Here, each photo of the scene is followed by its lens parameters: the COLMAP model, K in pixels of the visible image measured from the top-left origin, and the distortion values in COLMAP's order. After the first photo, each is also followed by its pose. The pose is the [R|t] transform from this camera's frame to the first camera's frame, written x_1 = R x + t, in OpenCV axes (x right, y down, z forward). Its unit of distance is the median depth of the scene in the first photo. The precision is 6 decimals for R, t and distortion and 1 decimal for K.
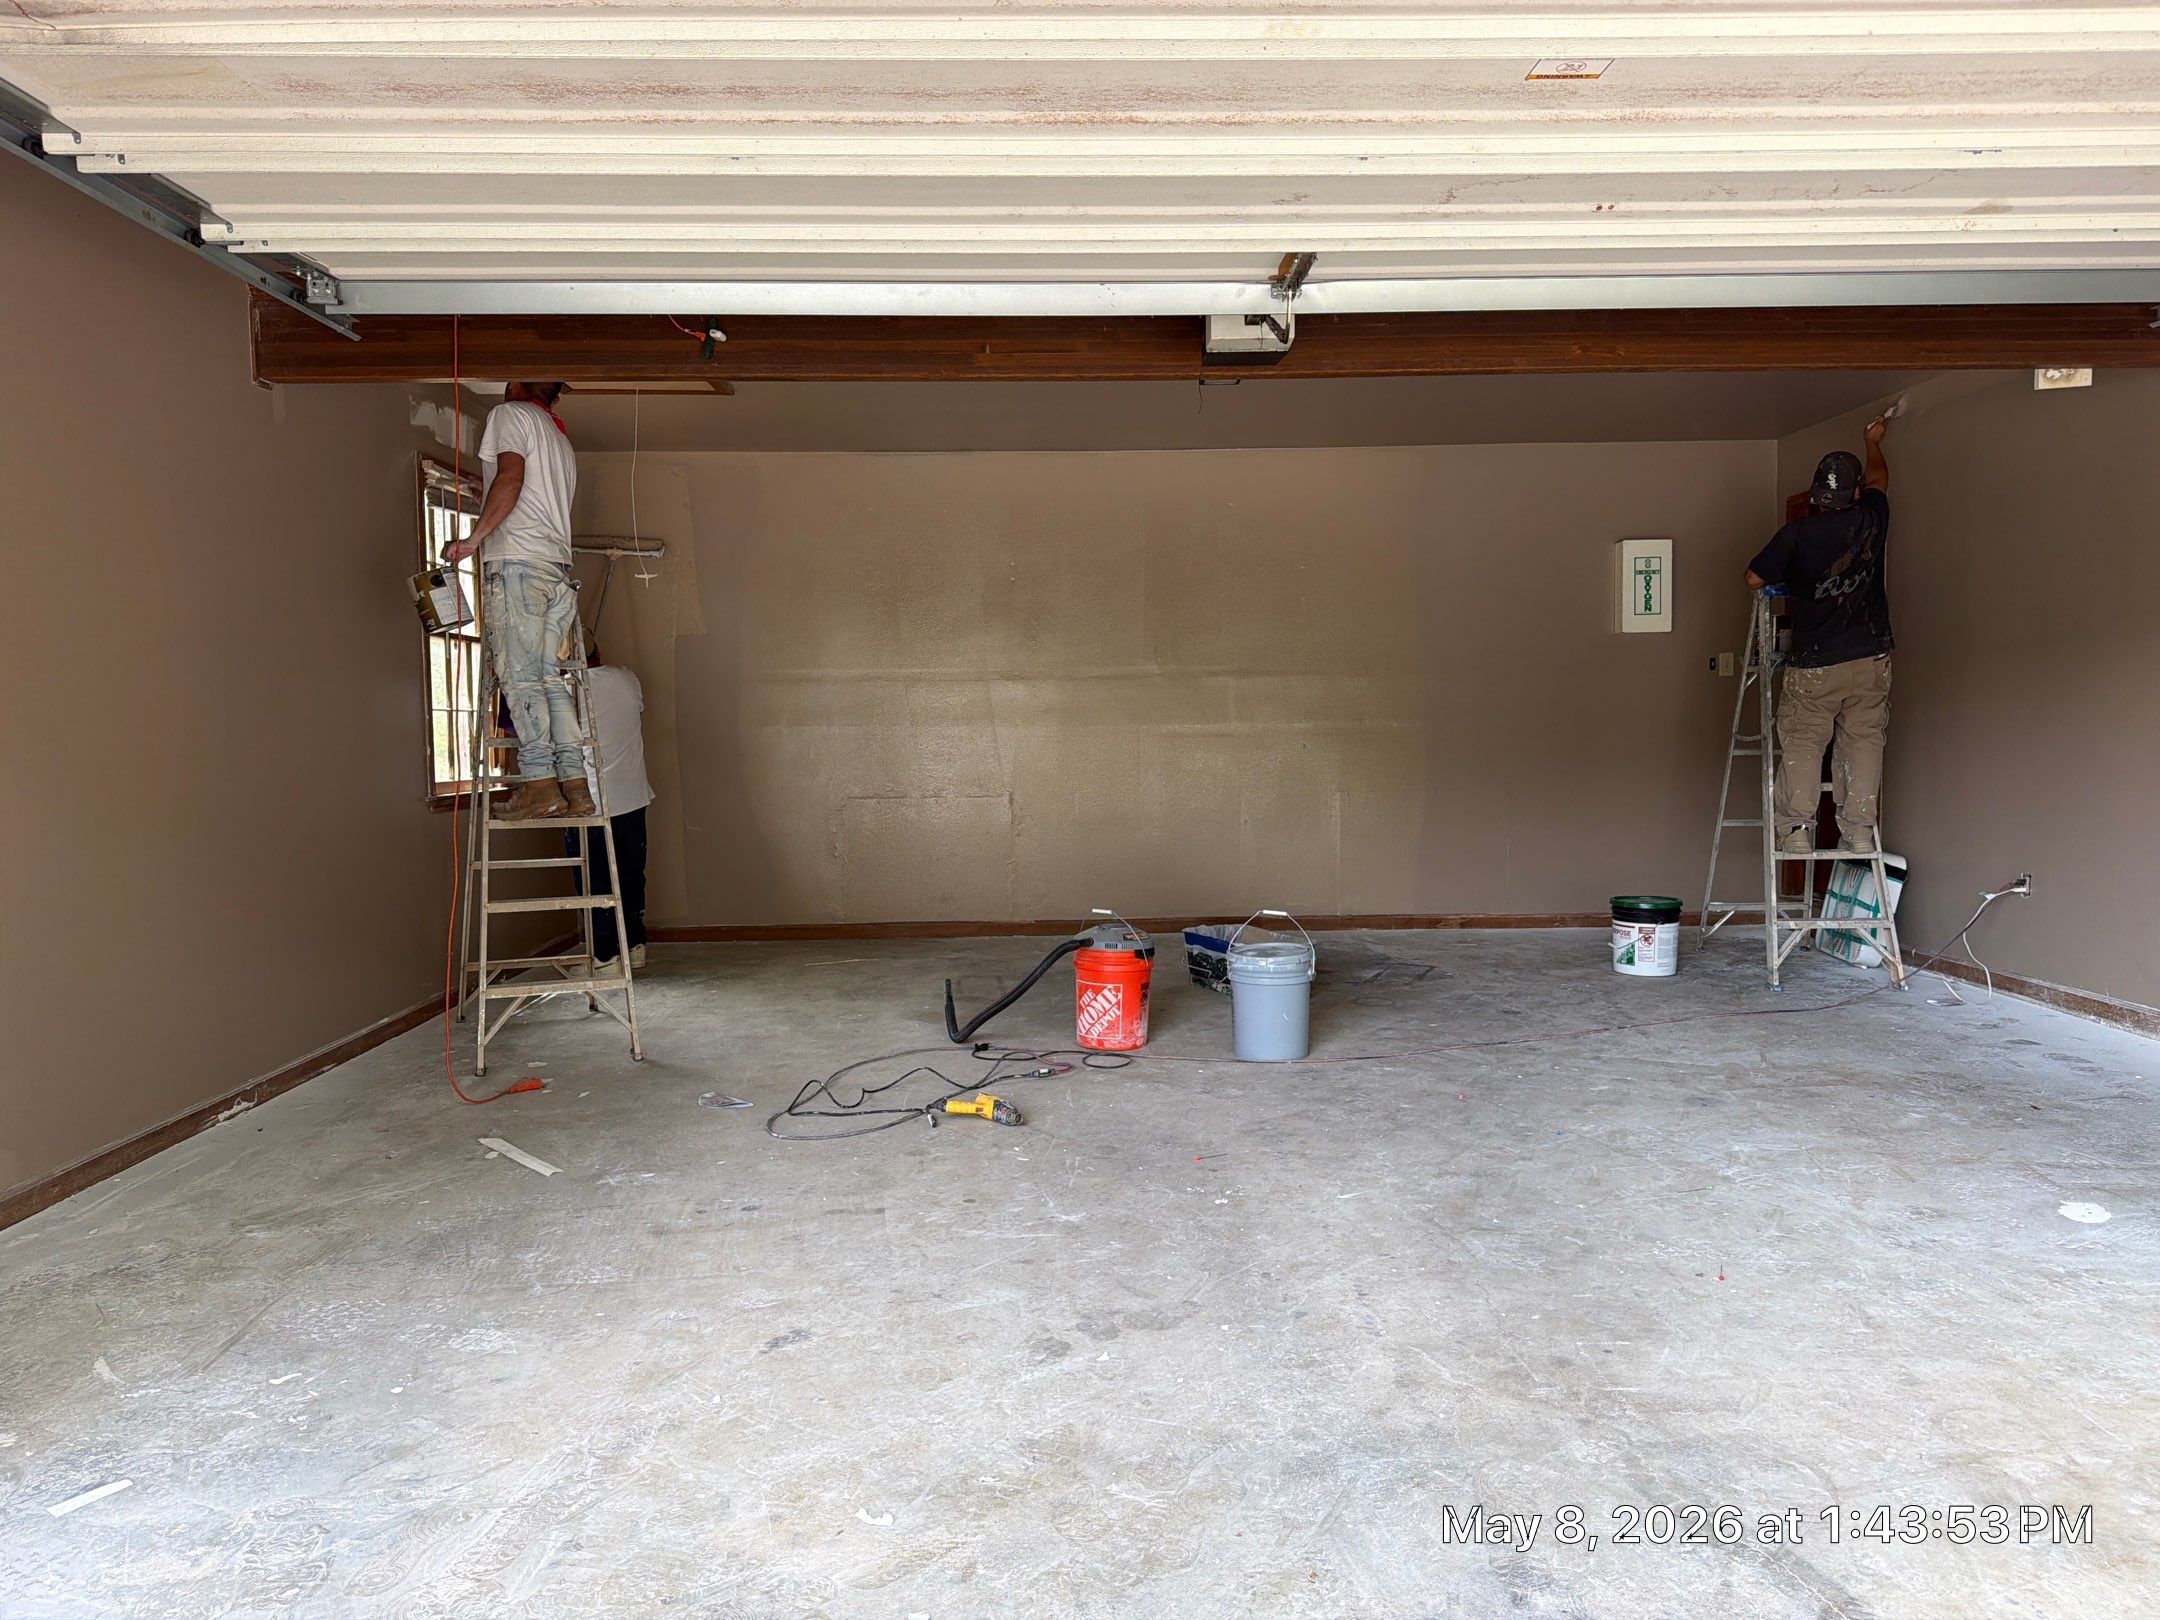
lens RADIAL K [[1551.7, 0, 1081.9], [0, 1551.7, 810.4], [0, 0, 1]] dist [0.041273, -0.049502]
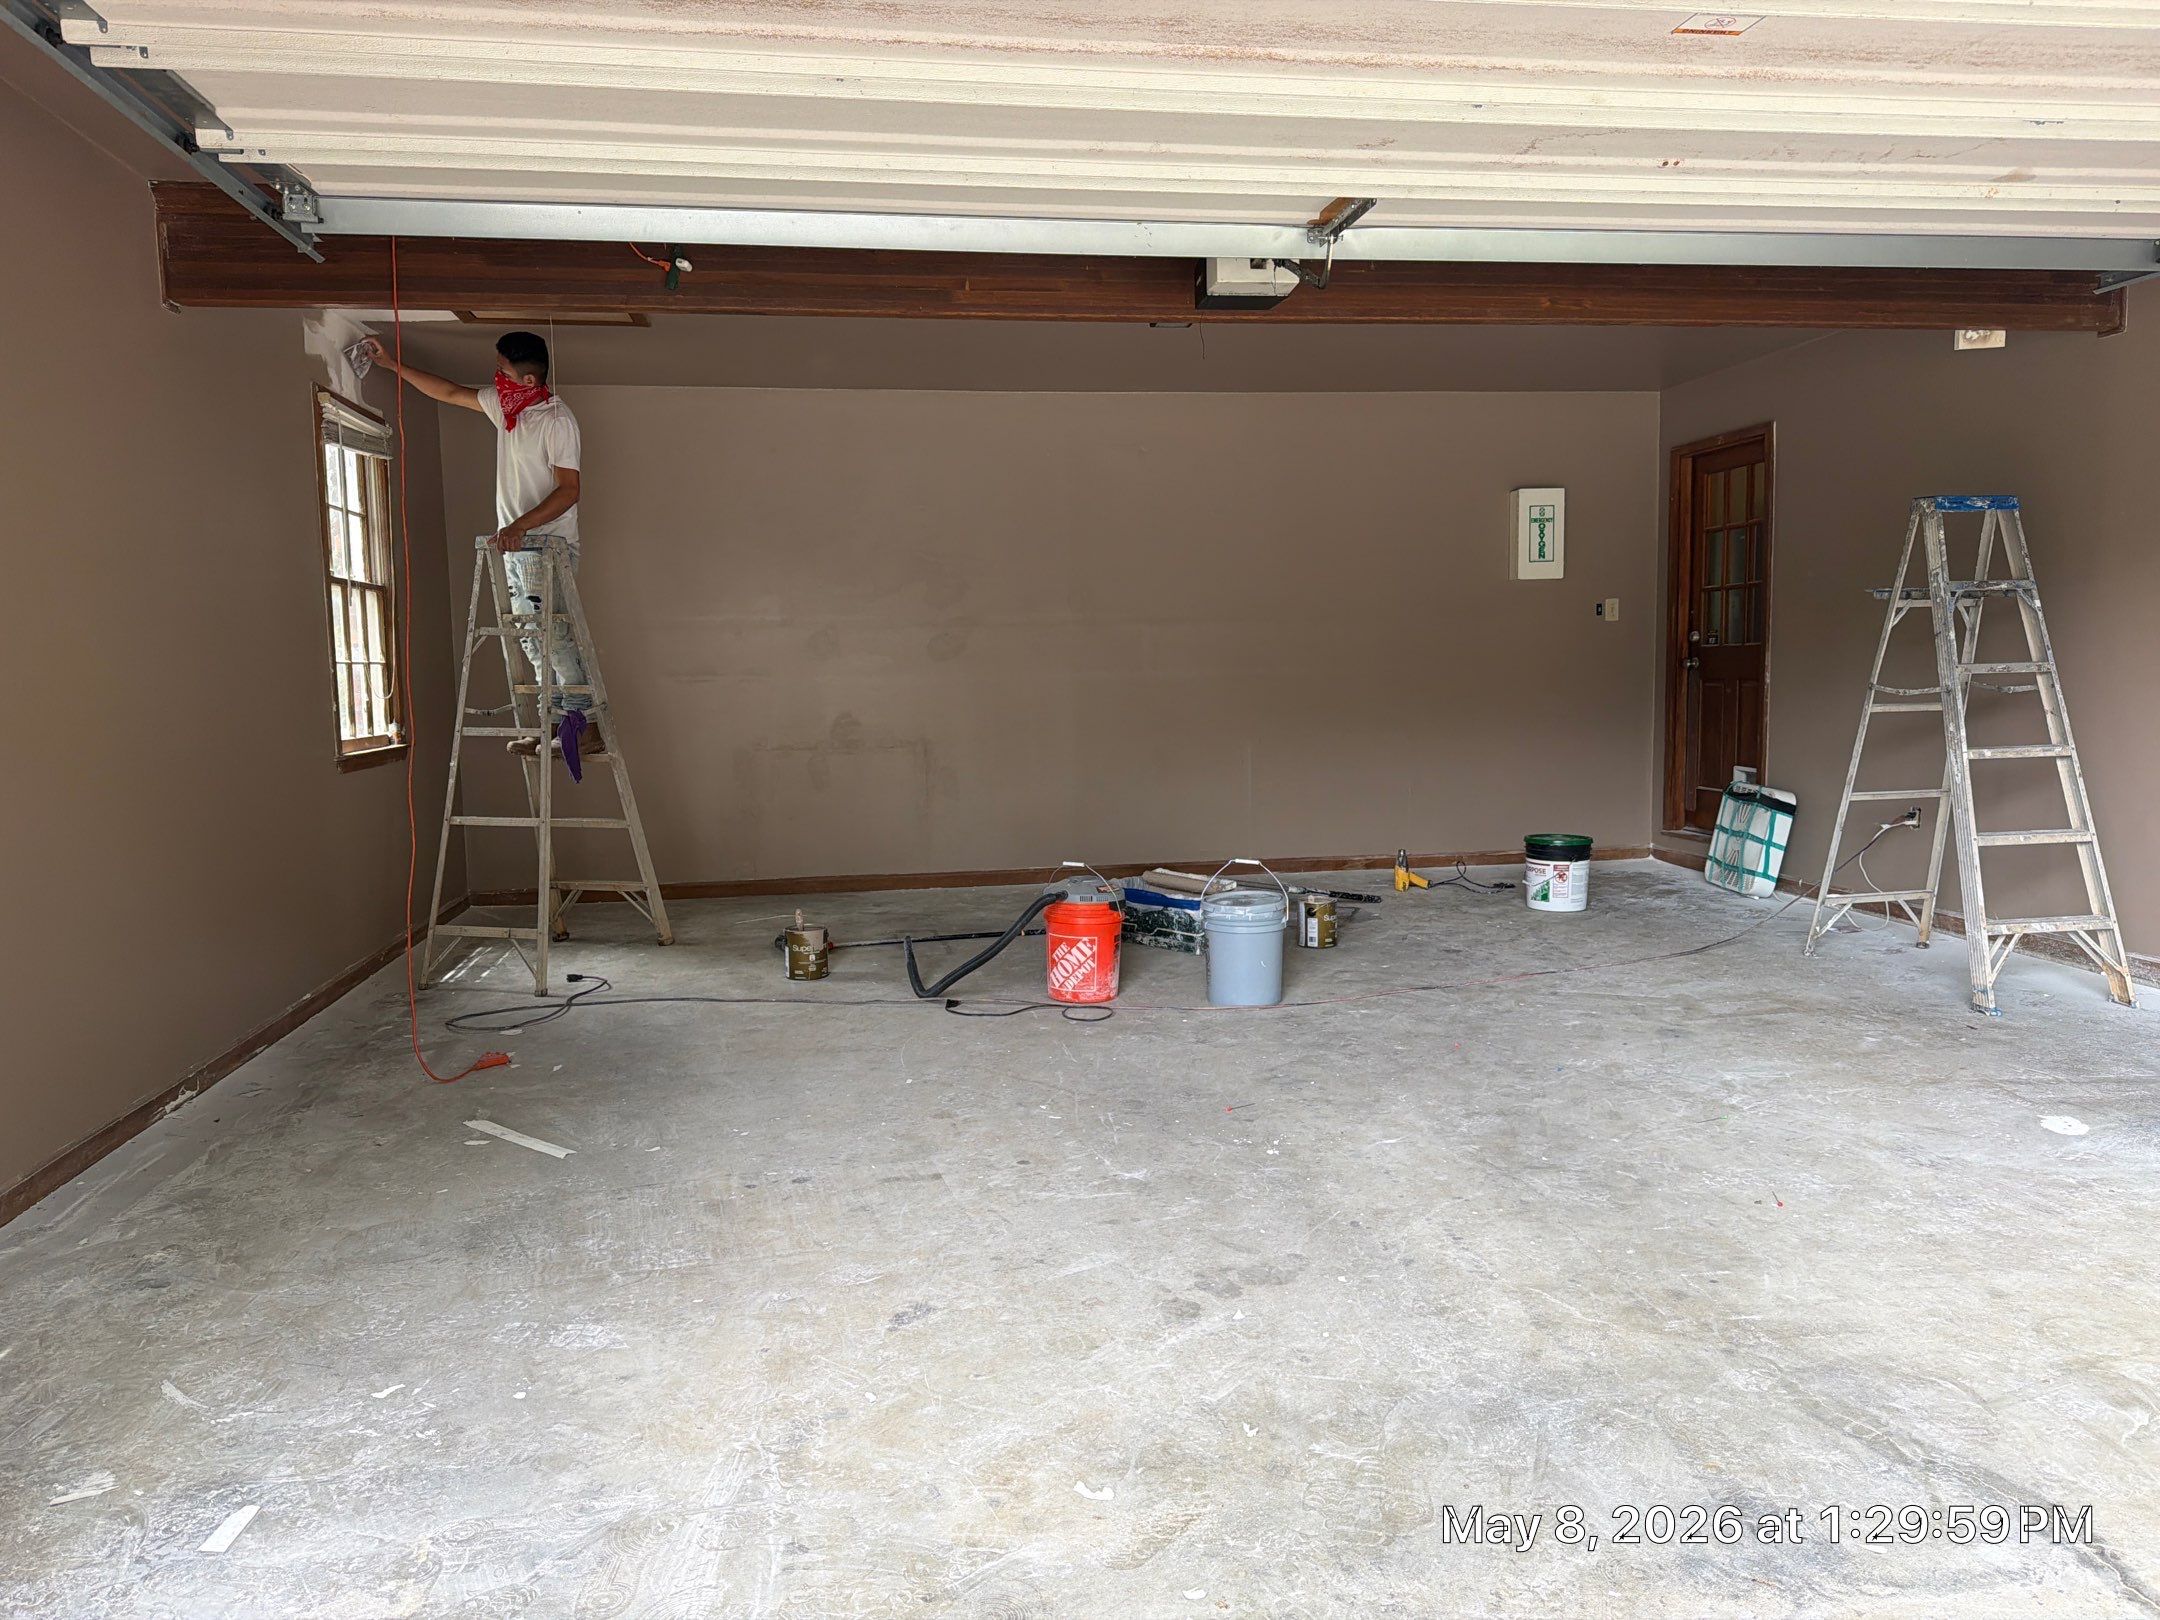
lens RADIAL K [[1551.7, 0, 1092.5], [0, 1551.7, 809.4], [0, 0, 1]] dist [0.041273, -0.049502]
pose [[0.991746, -0.018085, 0.126937, -0.164729], [0.013514, 0.999232, 0.036784, -0.009317], [-0.127505, -0.034765, 0.991228, 0.027628]]
